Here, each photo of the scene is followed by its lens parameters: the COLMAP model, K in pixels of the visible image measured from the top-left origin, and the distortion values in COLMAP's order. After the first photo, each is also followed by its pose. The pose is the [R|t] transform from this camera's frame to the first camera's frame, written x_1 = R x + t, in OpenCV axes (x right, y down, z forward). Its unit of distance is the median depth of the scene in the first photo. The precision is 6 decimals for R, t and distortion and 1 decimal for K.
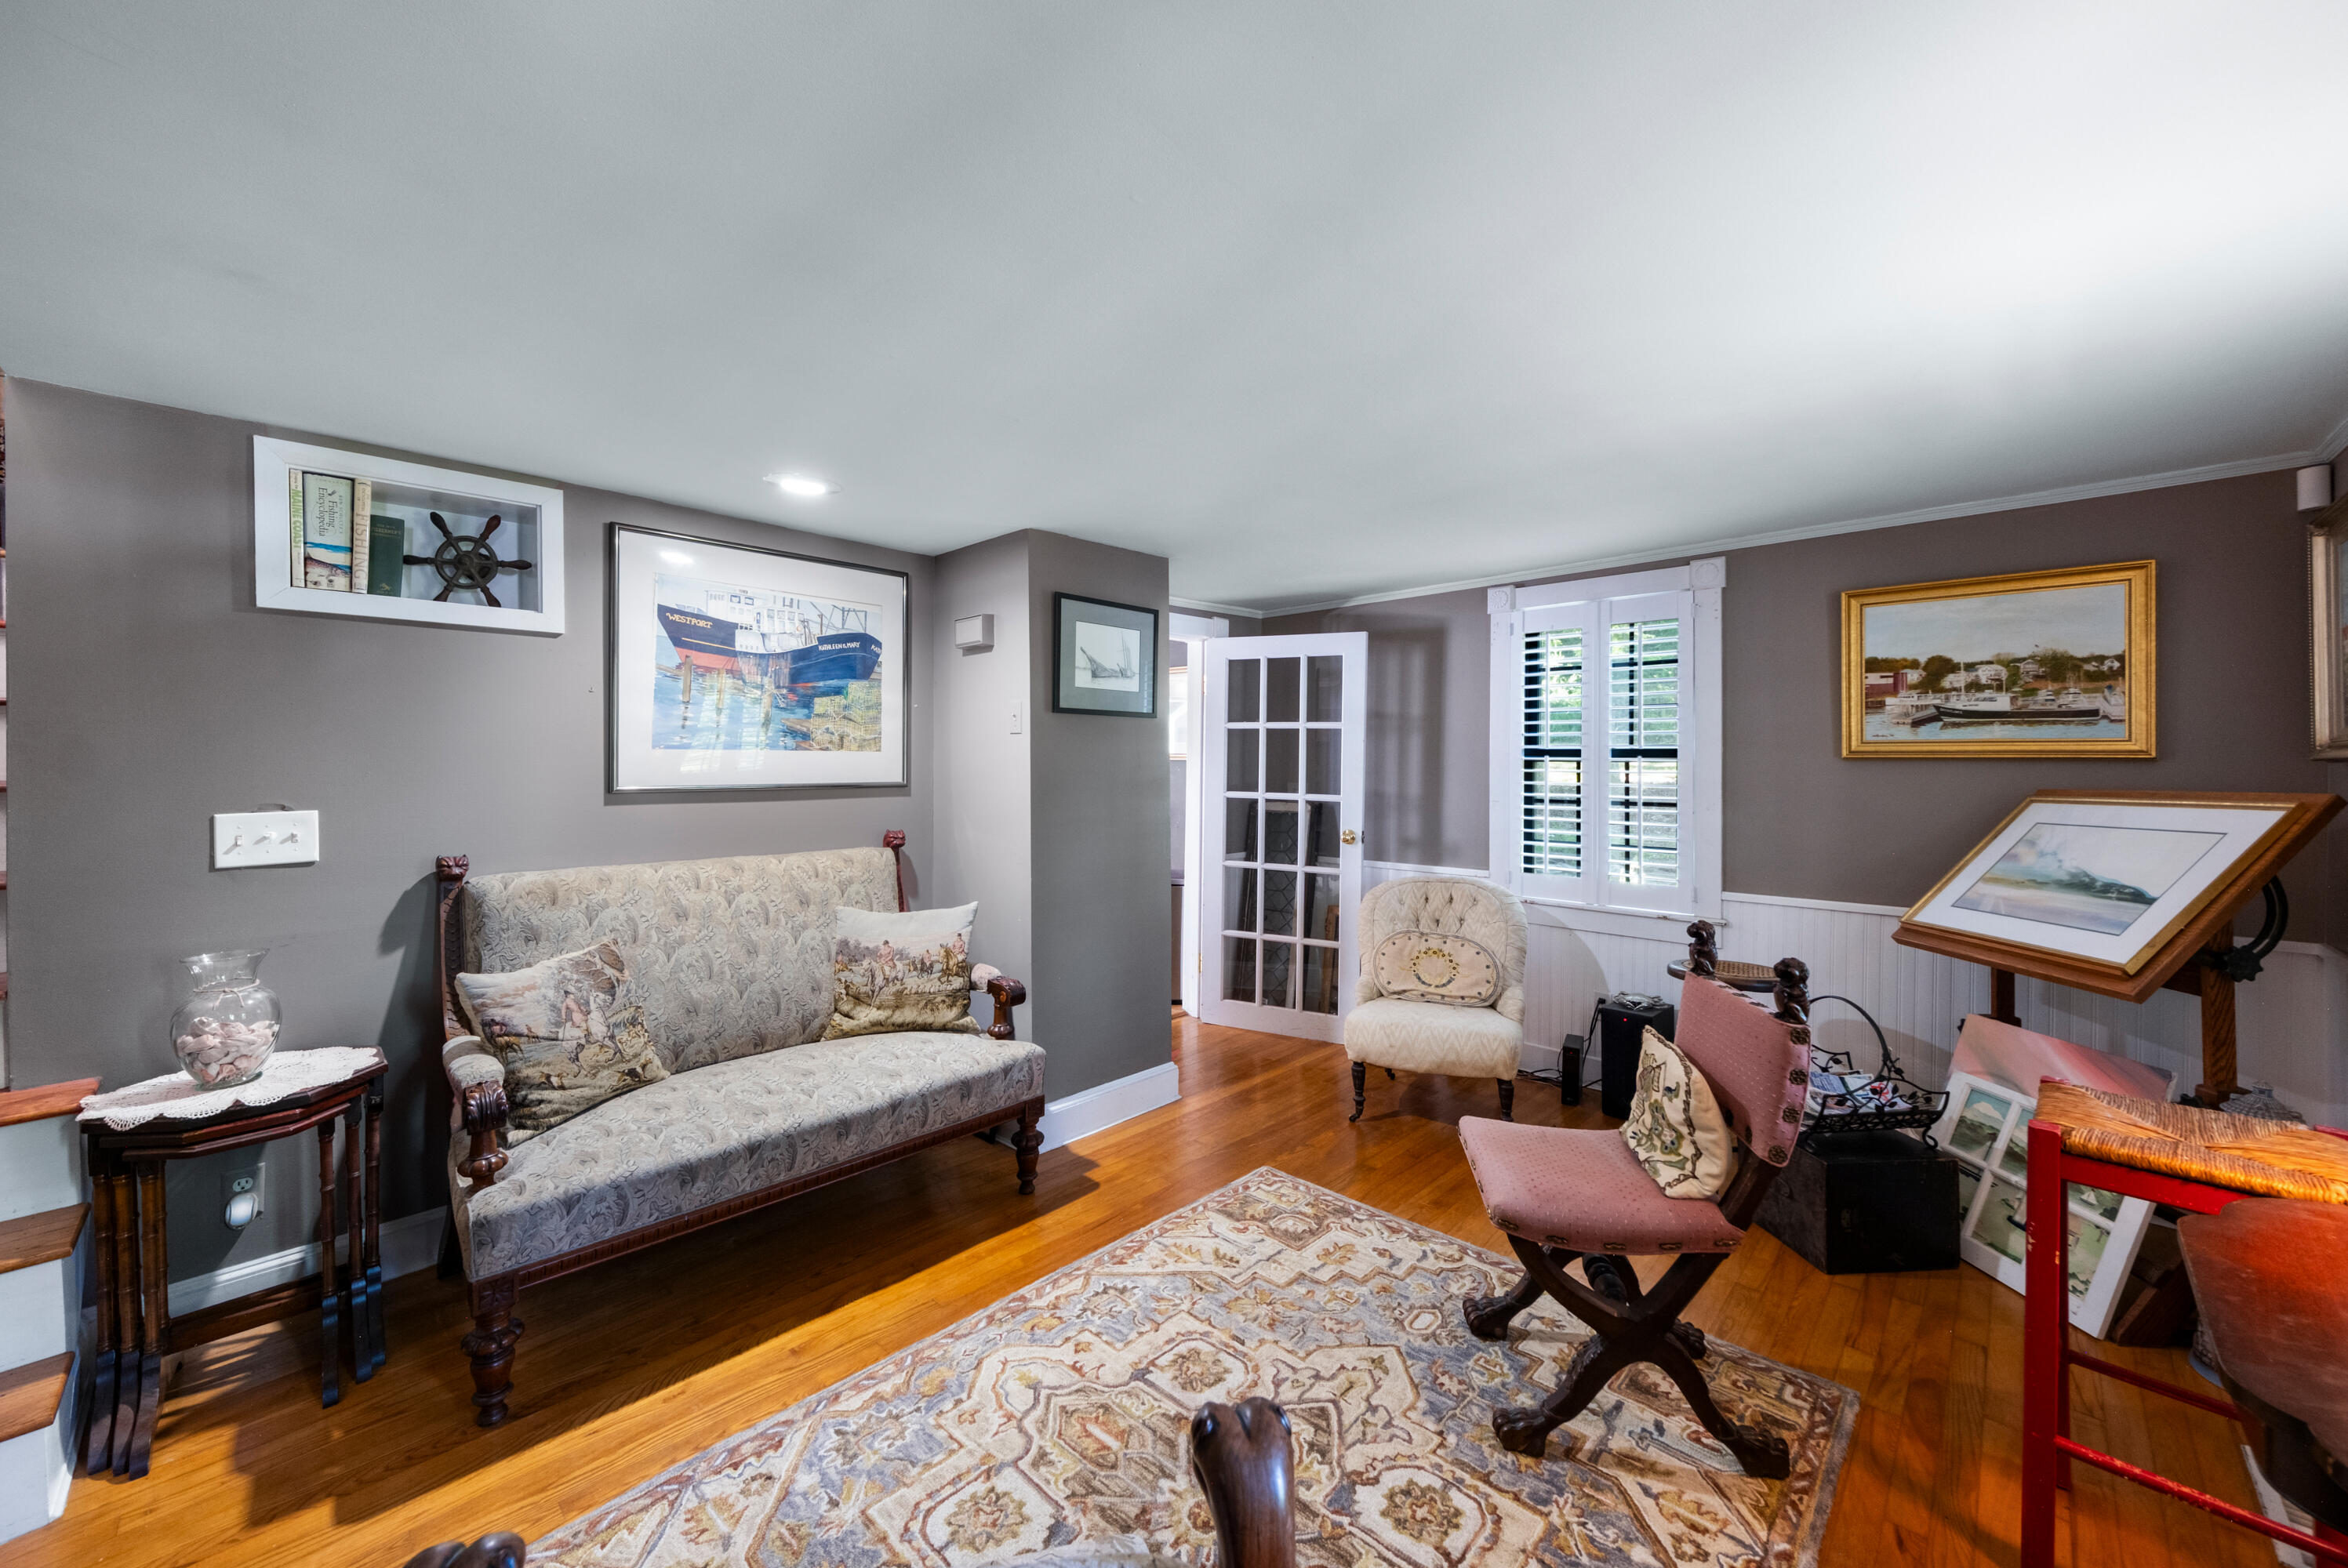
lens RADIAL K [[854.5, 0, 1174.0], [0, 854.5, 784.0], [0, 0, 1]] dist [0.019213, -0.000228]
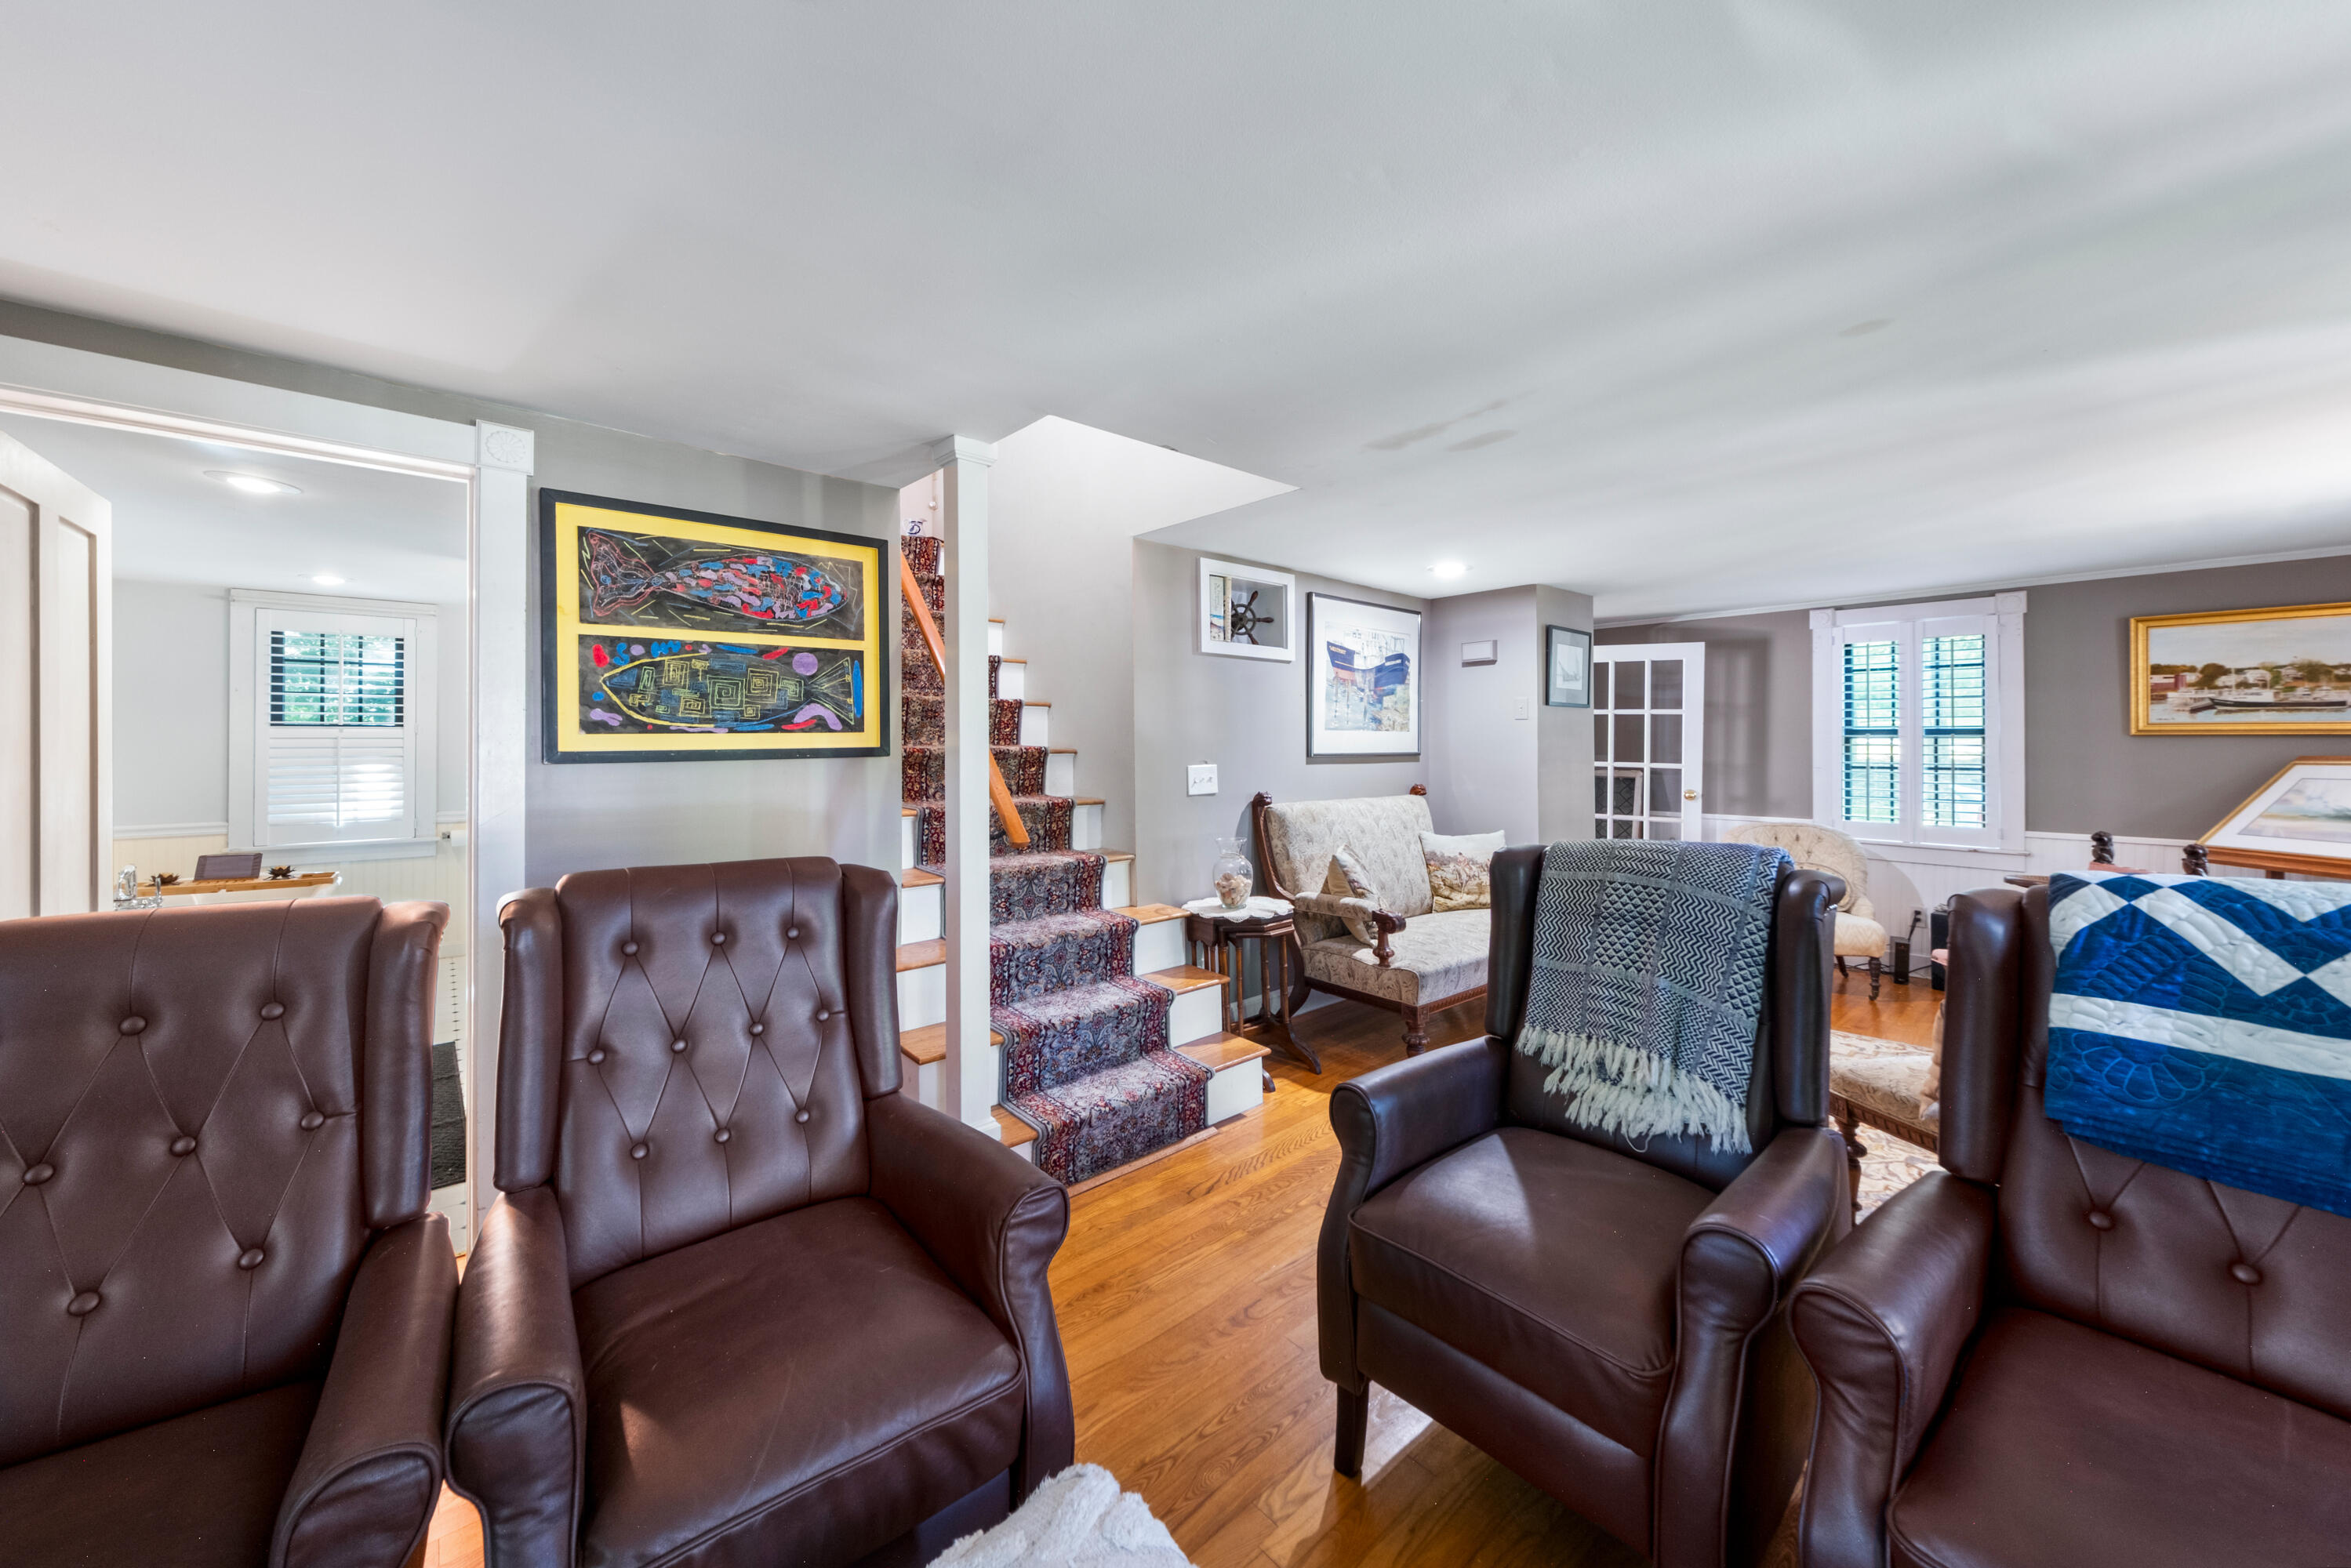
lens RADIAL K [[811.2, 0, 1167.5], [0, 811.2, 763.7], [0, 0, 1]] dist [0.008921, 0.000182]
pose [[0.995814, 0.002162, -0.091375, -0.683154], [-0.002217, 0.999997, -0.000497, 0.021212], [0.091374, 0.000697, 0.995816, -0.488936]]
